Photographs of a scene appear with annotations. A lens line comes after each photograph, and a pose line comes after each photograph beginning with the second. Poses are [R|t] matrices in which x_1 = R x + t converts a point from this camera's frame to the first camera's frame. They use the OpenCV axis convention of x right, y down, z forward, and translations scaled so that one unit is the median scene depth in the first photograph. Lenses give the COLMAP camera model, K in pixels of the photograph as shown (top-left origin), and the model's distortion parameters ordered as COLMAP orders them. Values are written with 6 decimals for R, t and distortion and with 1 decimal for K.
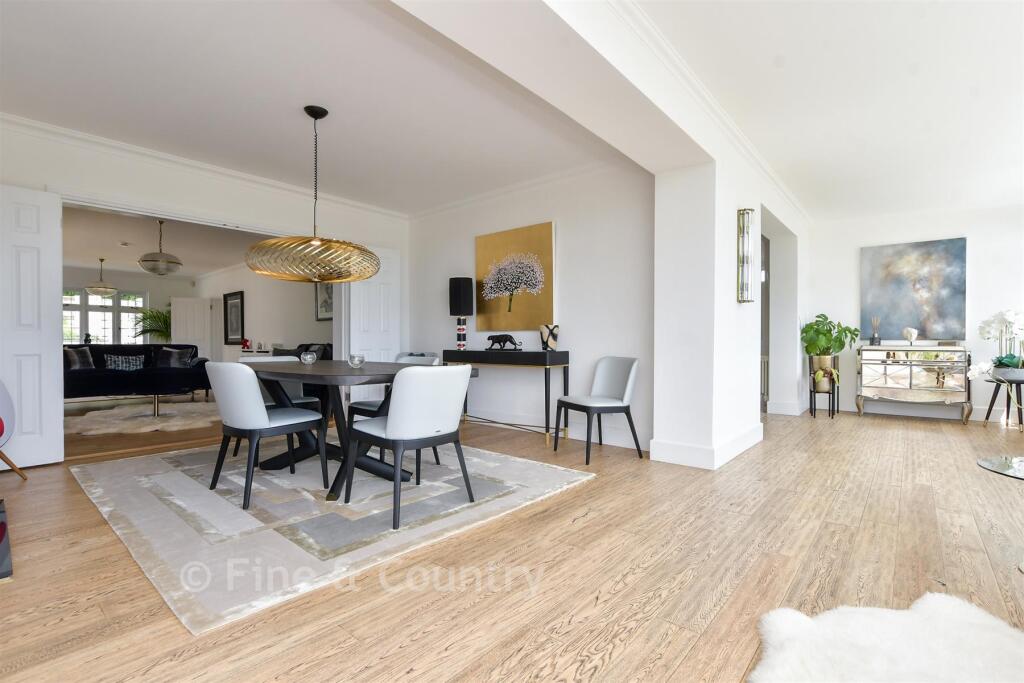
lens RADIAL K [[464.2, 0, 512.0], [0, 464.2, 341.5], [0, 0, 1]] dist [-0.003252, -0.000070]
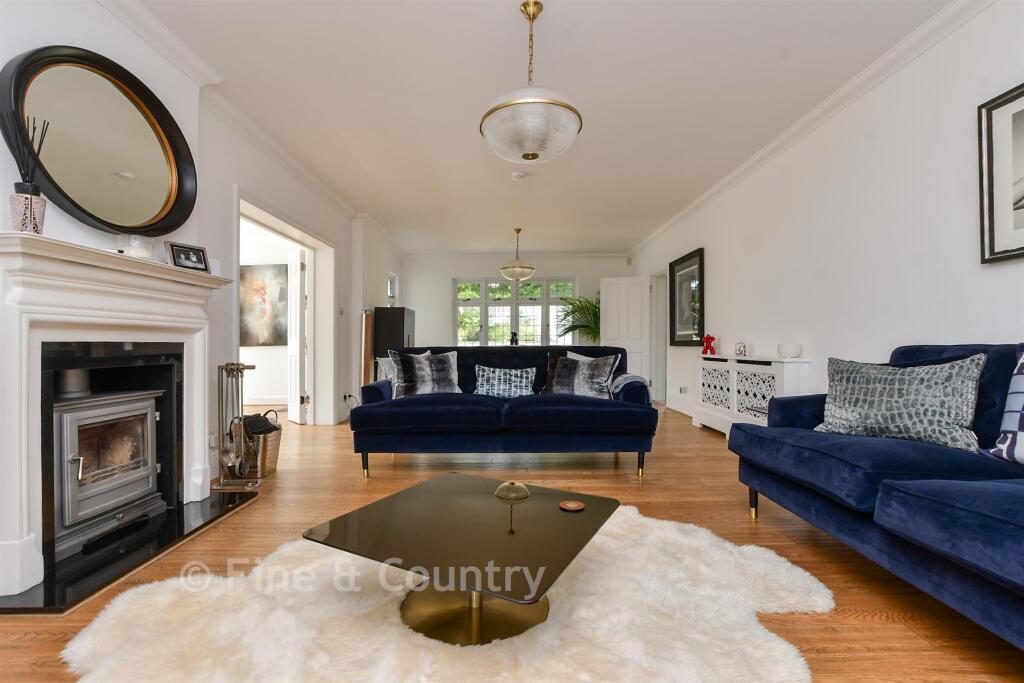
lens RADIAL K [[459.1, 0, 511.4], [0, 459.1, 346.3], [0, 0, 1]] dist [-0.011972, -0.000030]
pose [[0.647856, 0.000712, -0.761763, -0.676656], [0.006027, 0.999963, 0.006060, 0.005770], [0.761739, -0.008517, 0.647828, 1.032053]]
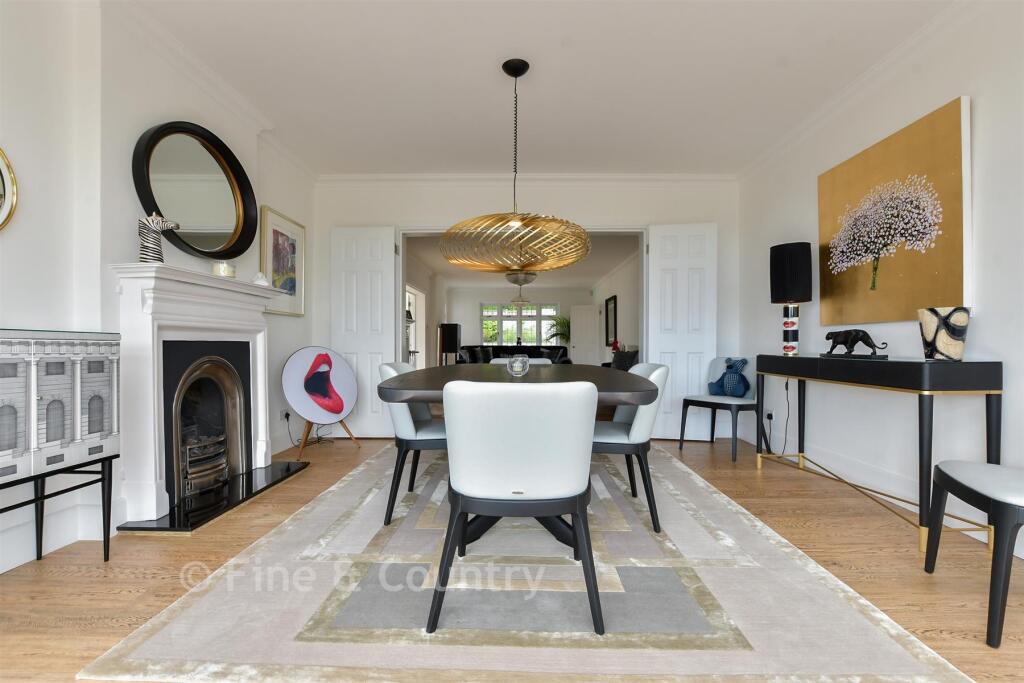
lens RADIAL K [[459.1, 0, 511.4], [0, 459.1, 346.3], [0, 0, 1]] dist [-0.011972, -0.000030]
pose [[0.645677, 0.004419, -0.763597, 0.136475], [-0.000115, 0.999984, 0.005690, 0.002222], [0.763610, -0.003586, 0.645668, 0.304524]]
